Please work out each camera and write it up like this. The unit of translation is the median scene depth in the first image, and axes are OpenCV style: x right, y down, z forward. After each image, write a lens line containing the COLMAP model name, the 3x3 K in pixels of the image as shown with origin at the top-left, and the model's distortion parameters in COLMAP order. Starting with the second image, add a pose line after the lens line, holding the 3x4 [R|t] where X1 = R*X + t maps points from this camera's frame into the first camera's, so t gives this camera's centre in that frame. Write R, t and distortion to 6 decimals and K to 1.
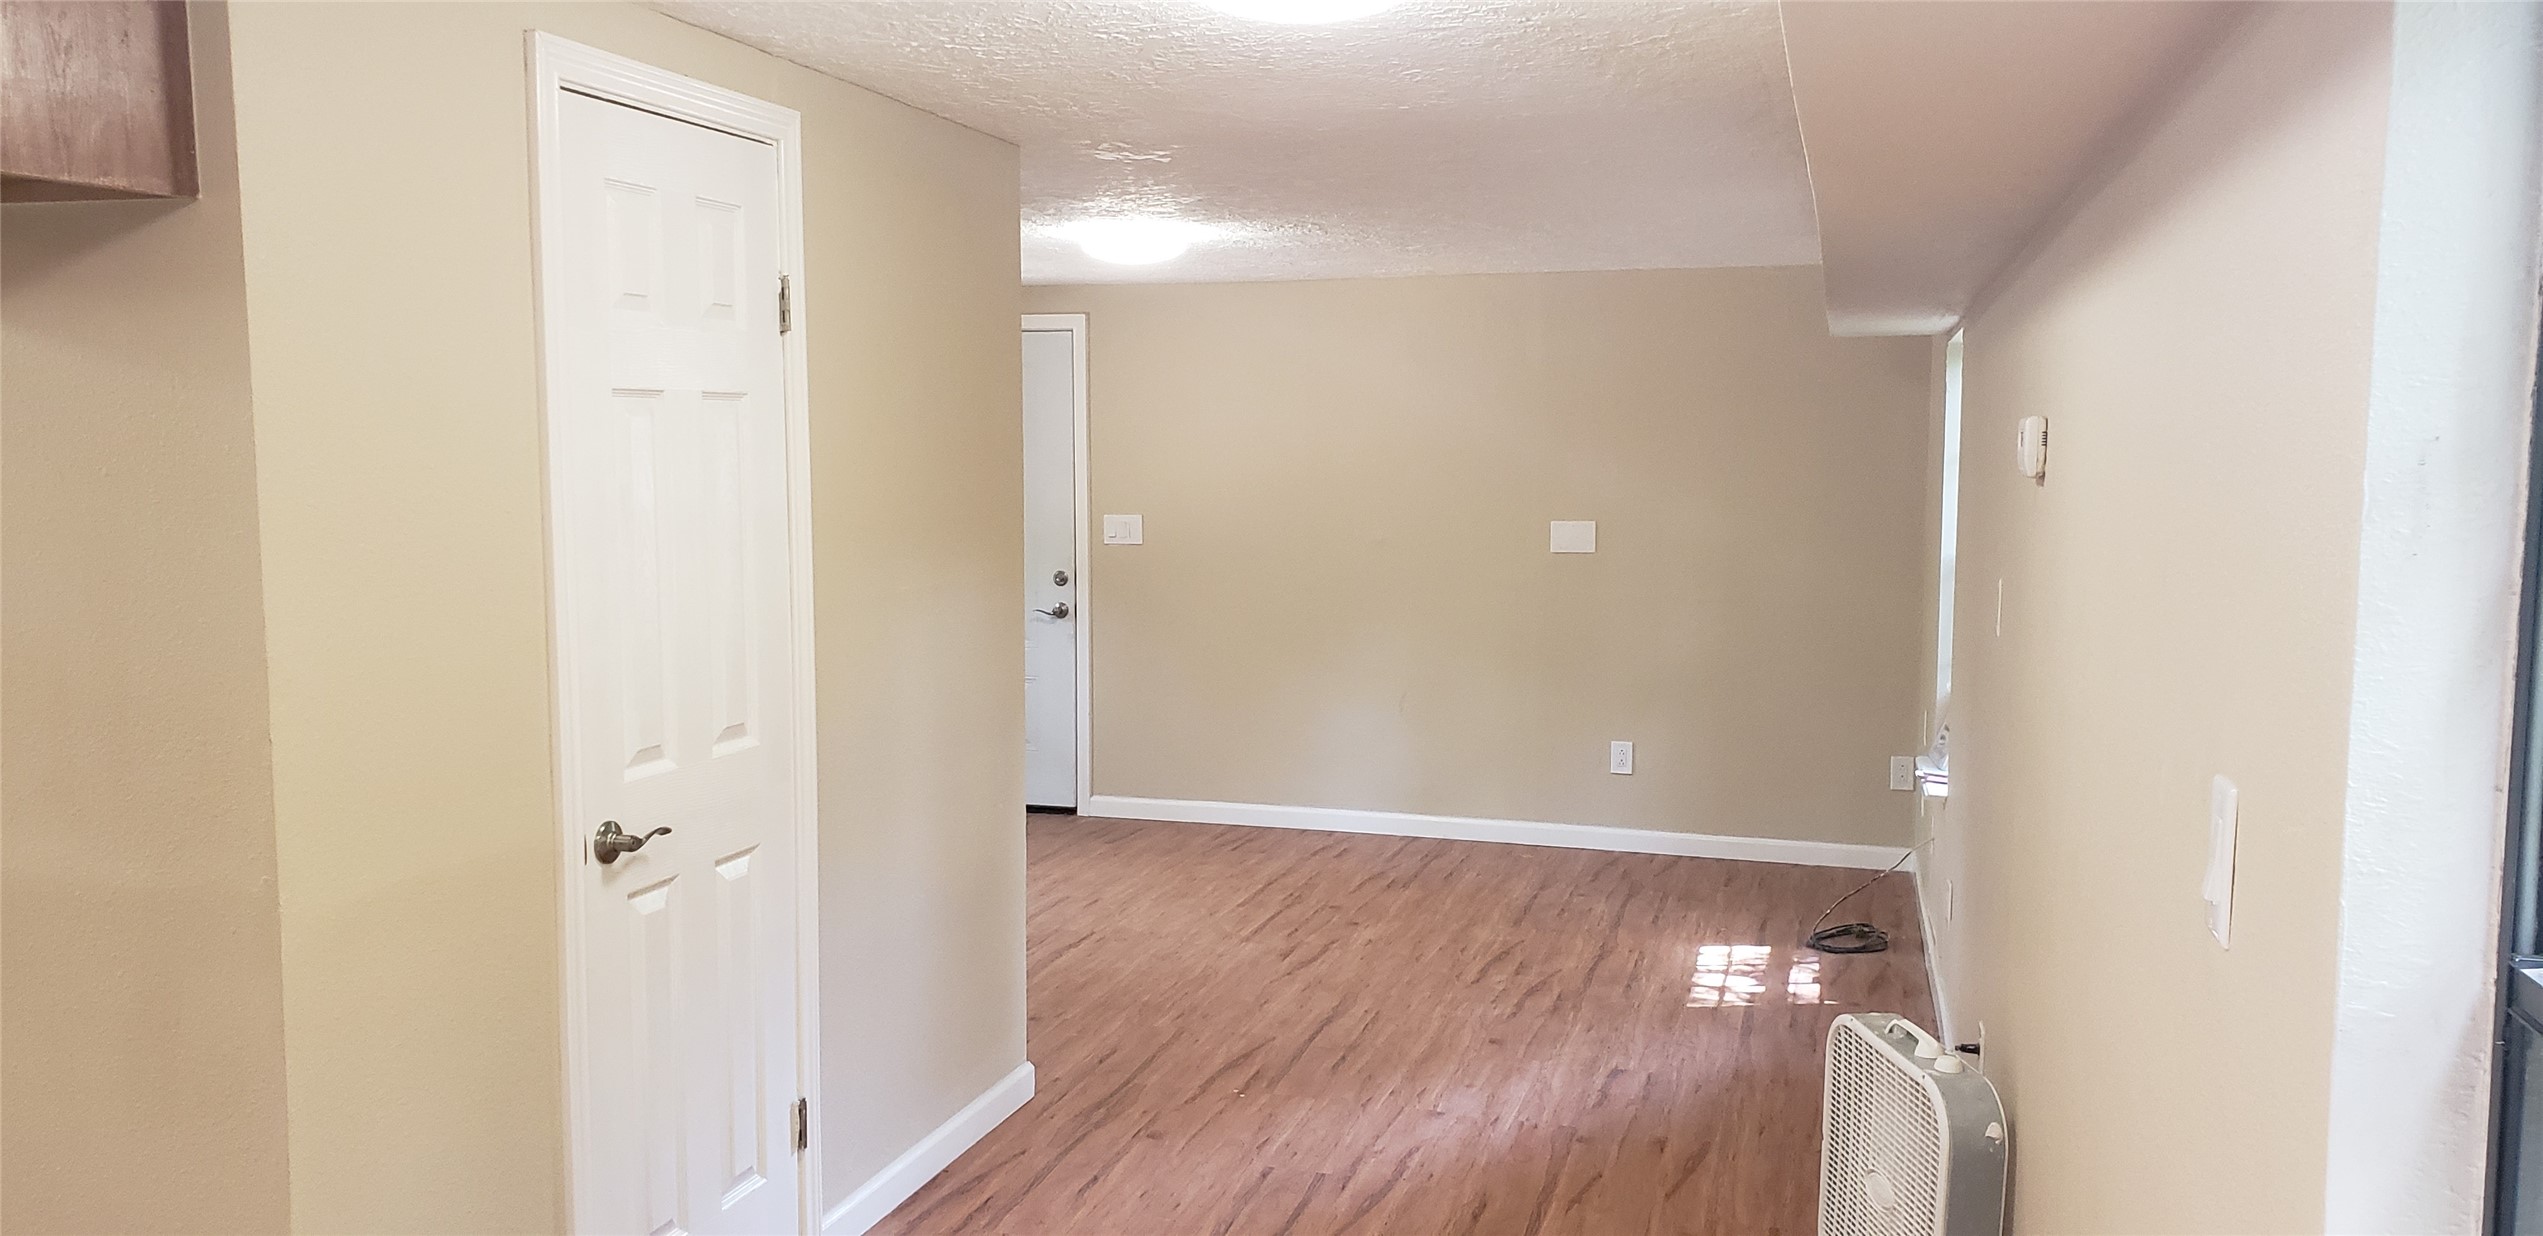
lens RADIAL K [[1948.6, 0, 1205.2], [0, 1948.6, 660.2], [0, 0, 1]] dist [-0.008597, -0.003581]
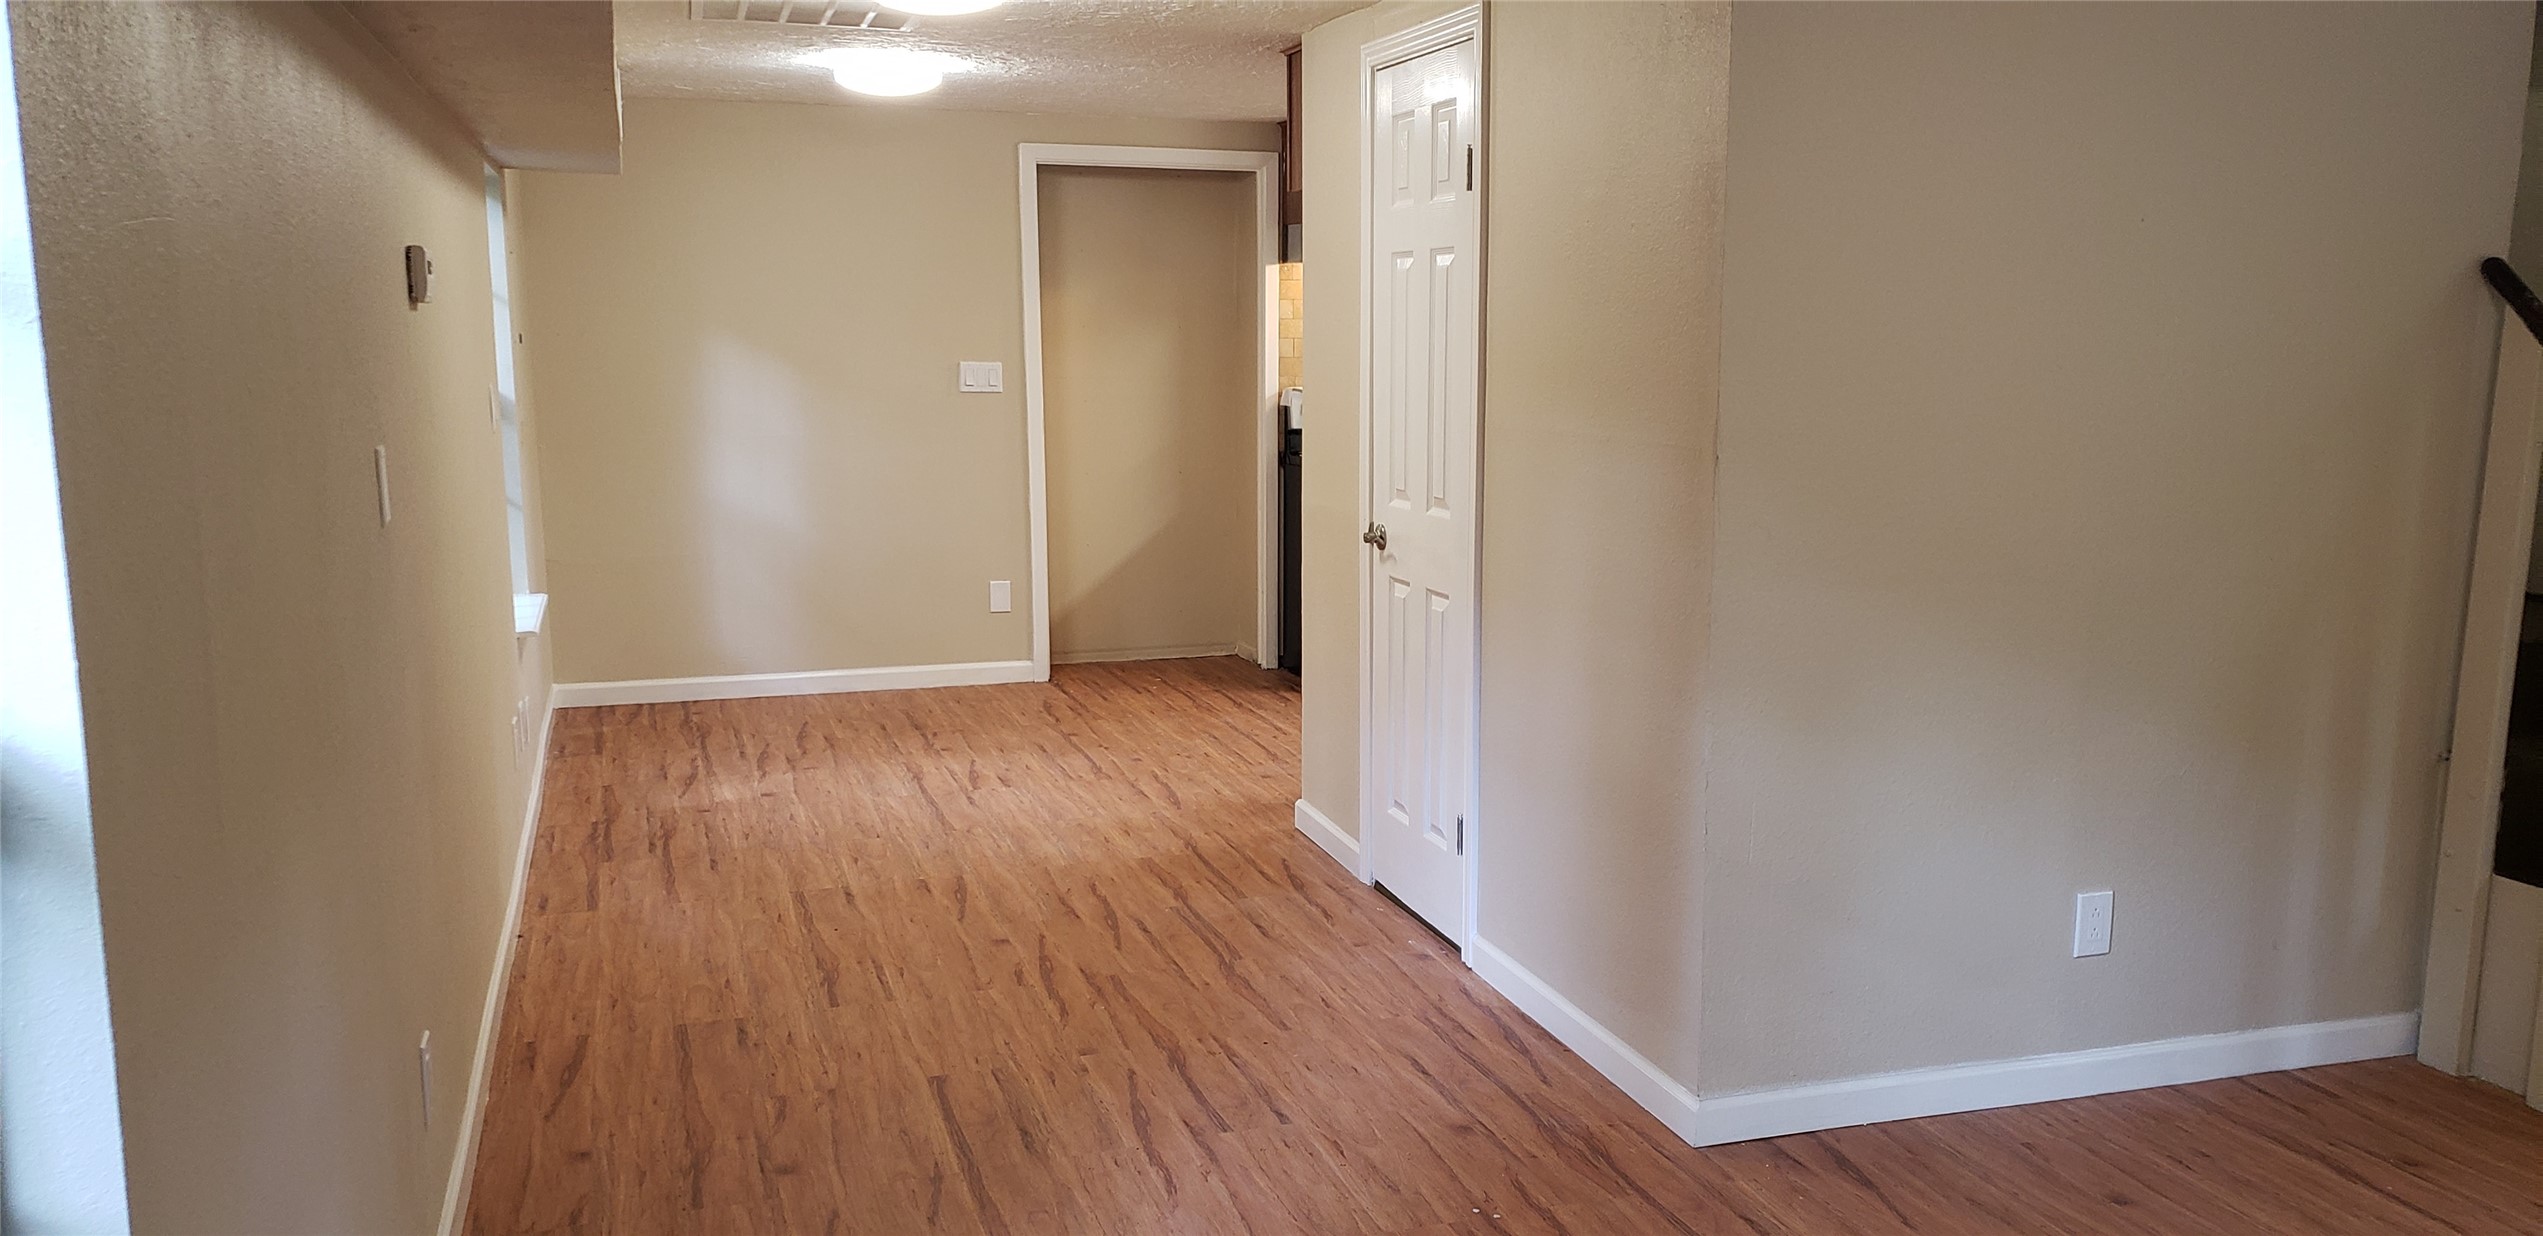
lens RADIAL K [[1986.1, 0, 1271.8], [0, 1986.1, 648.3], [0, 0, 1]] dist [0.106218, -0.210425]
pose [[-0.814454, 0.099506, -0.571632, 0.535506], [-0.059154, 0.965812, 0.252404, -0.169606], [0.577205, 0.239386, -0.780723, 1.675391]]
